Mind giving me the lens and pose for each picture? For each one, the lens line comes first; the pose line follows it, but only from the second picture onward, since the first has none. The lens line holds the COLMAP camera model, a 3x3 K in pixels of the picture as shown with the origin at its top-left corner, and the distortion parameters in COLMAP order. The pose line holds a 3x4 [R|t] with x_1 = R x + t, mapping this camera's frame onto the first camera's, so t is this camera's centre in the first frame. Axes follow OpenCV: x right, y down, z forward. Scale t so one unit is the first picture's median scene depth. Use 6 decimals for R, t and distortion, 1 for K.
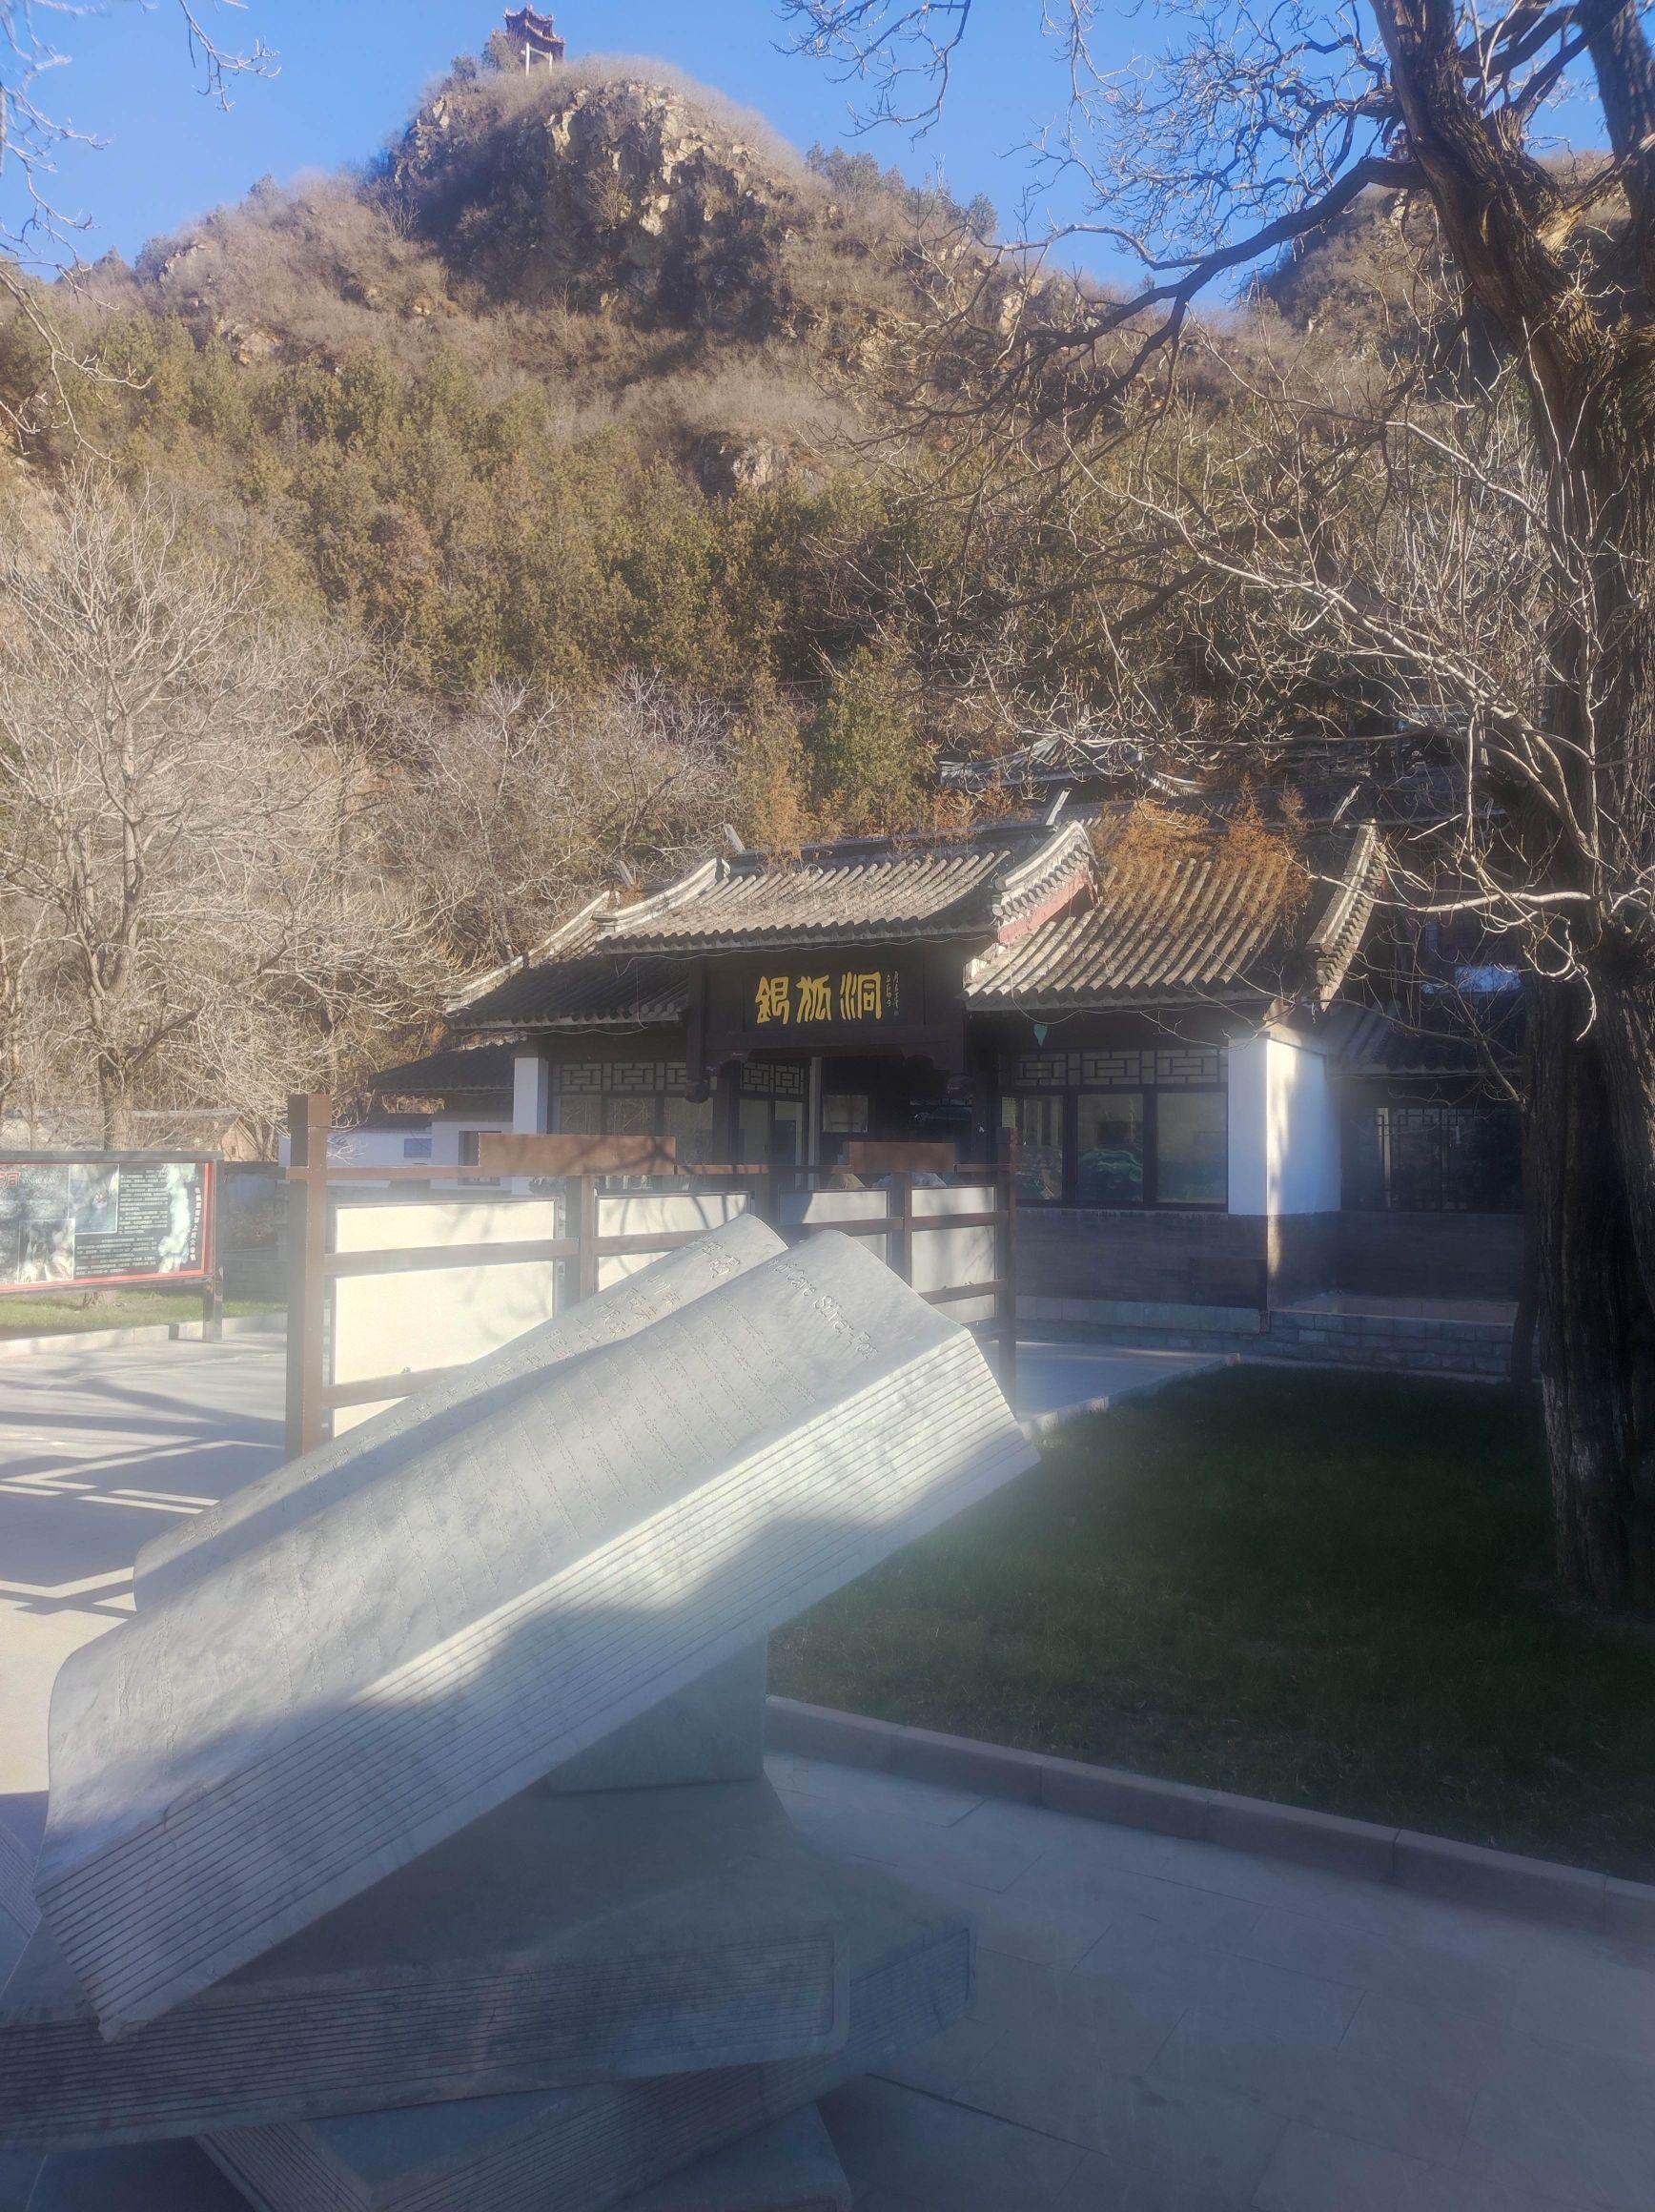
lens RADIAL K [[1546.3, 0, 826.2], [0, 1546.3, 1104.0], [0, 0, 1]] dist [0.000200, 0.000078]
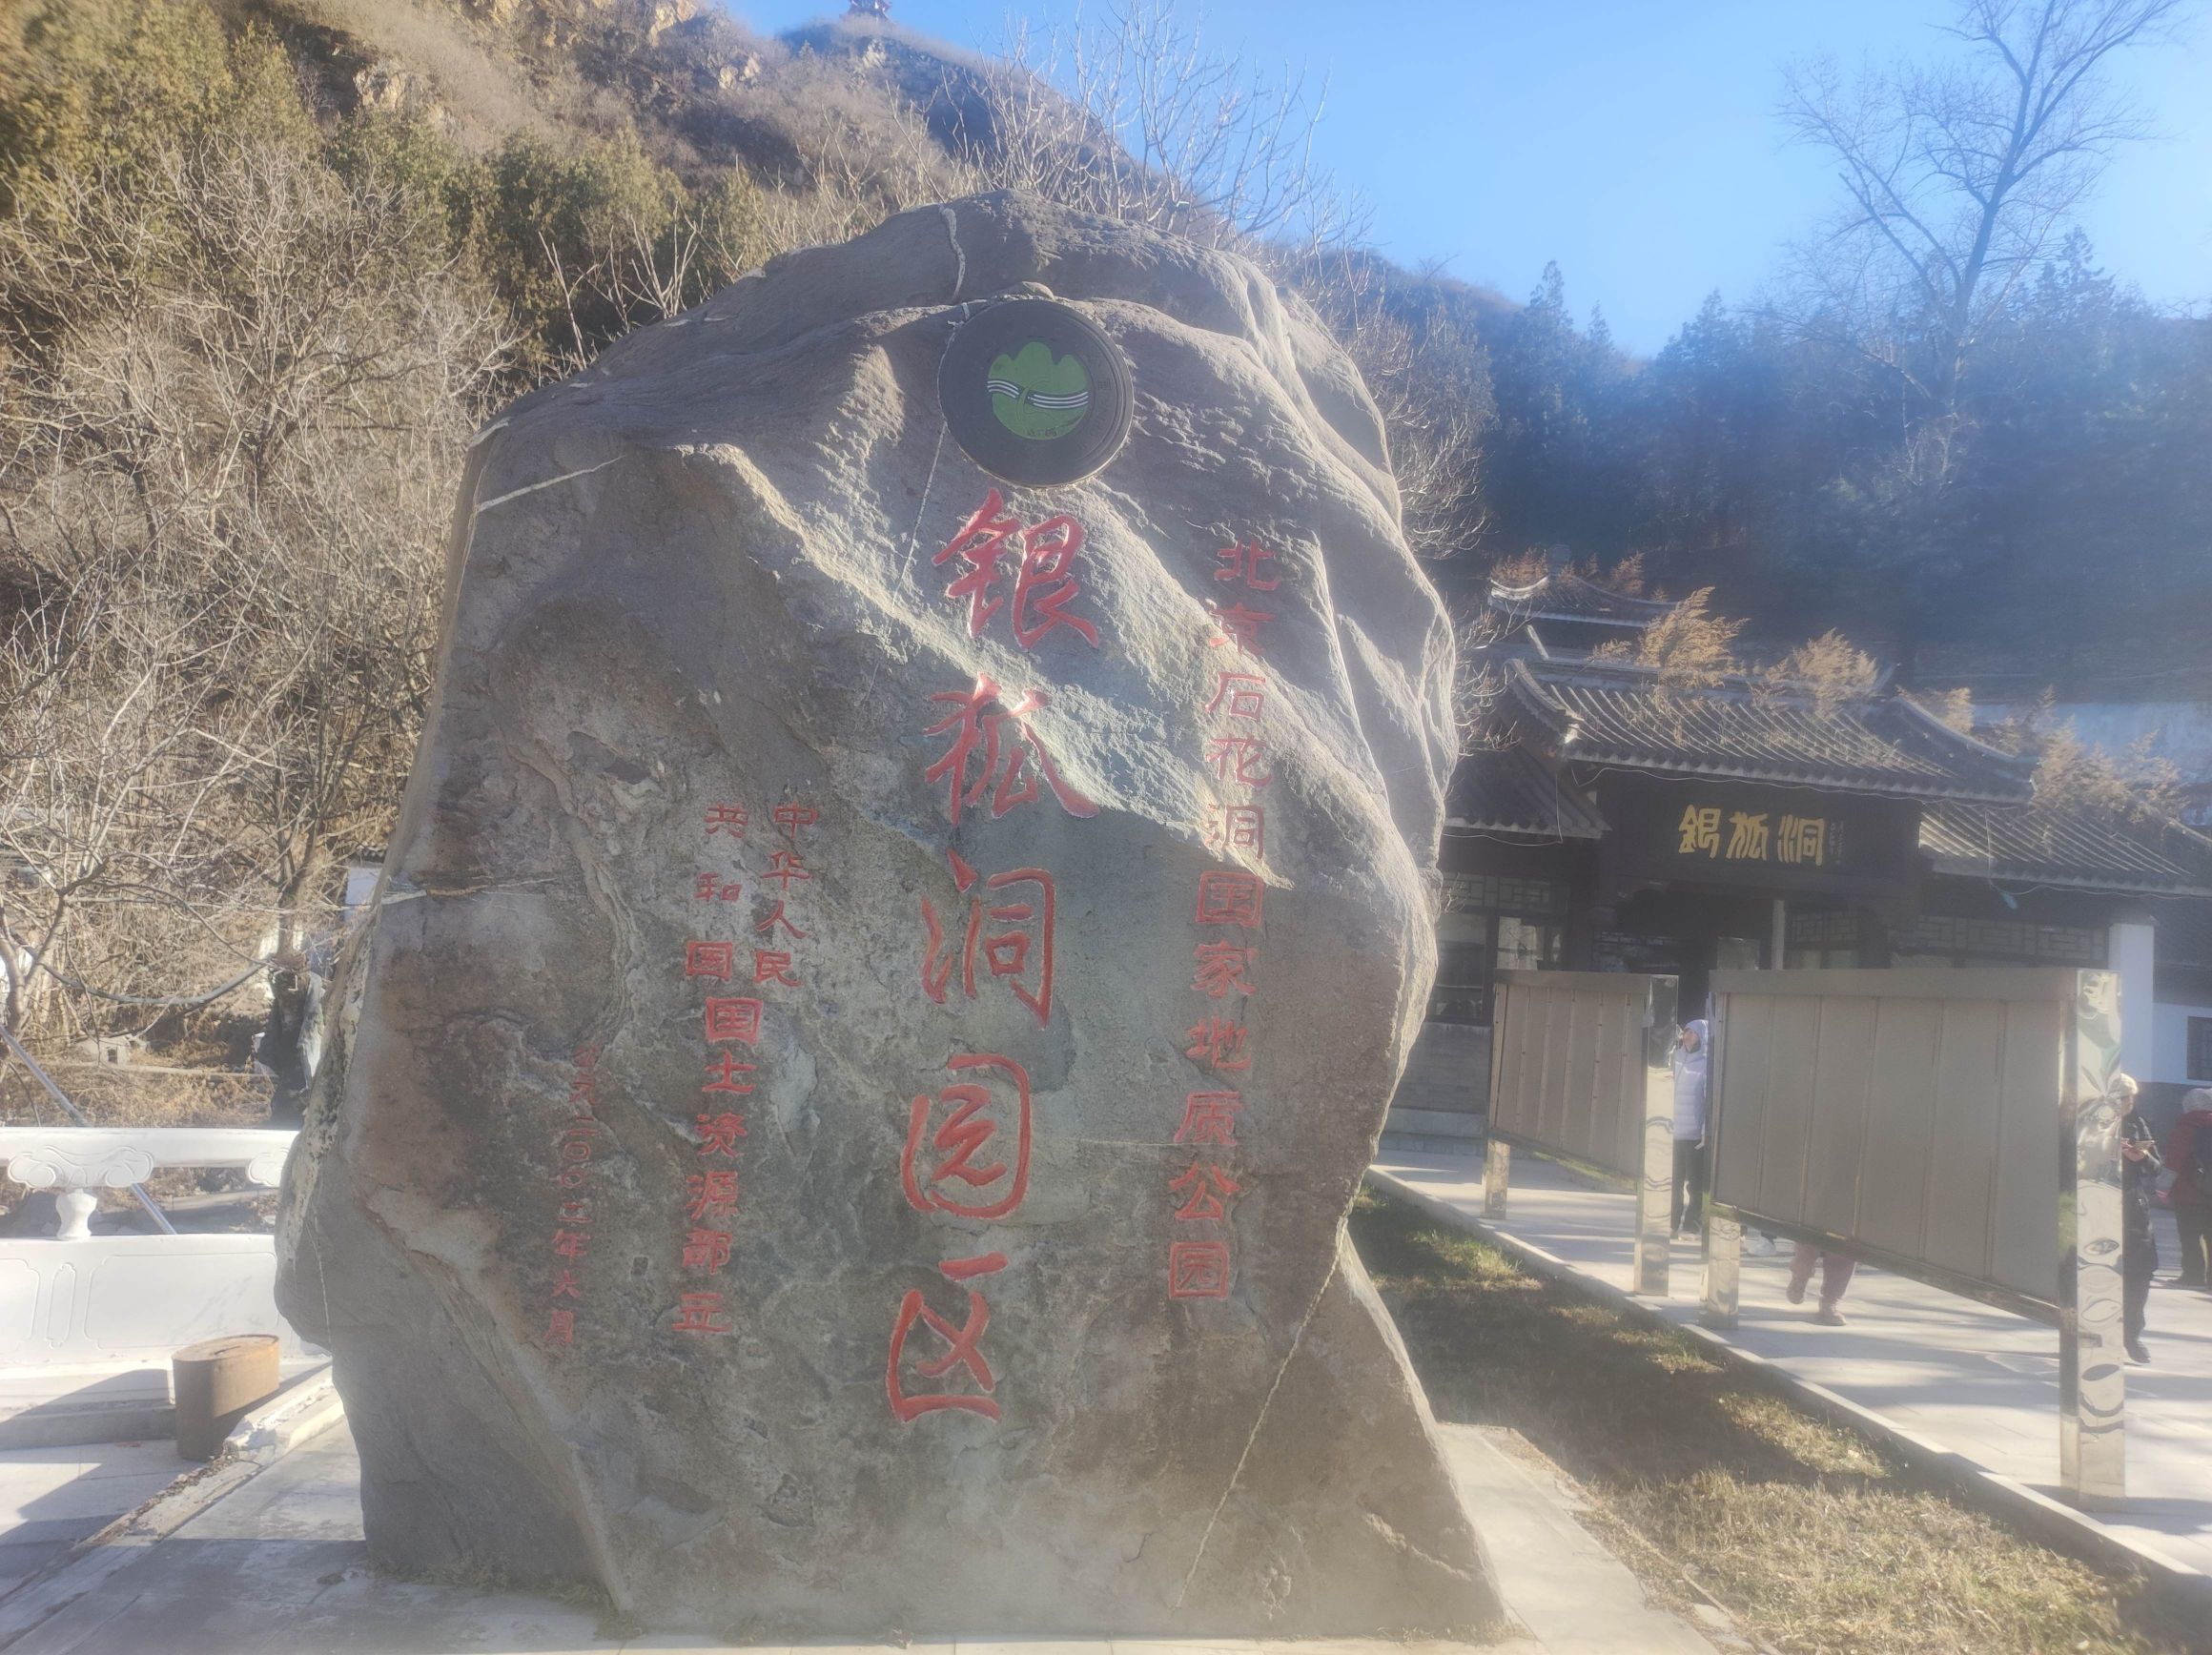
lens RADIAL K [[1546.3, 0, 1105.7], [0, 1546.3, 830.4], [0, 0, 1]] dist [0.000200, 0.000078]
pose [[0.817702, 0.104224, 0.566128, -0.889378], [-0.089067, 0.994536, -0.054446, 0.017417], [-0.568709, -0.005903, 0.822518, 0.429798]]
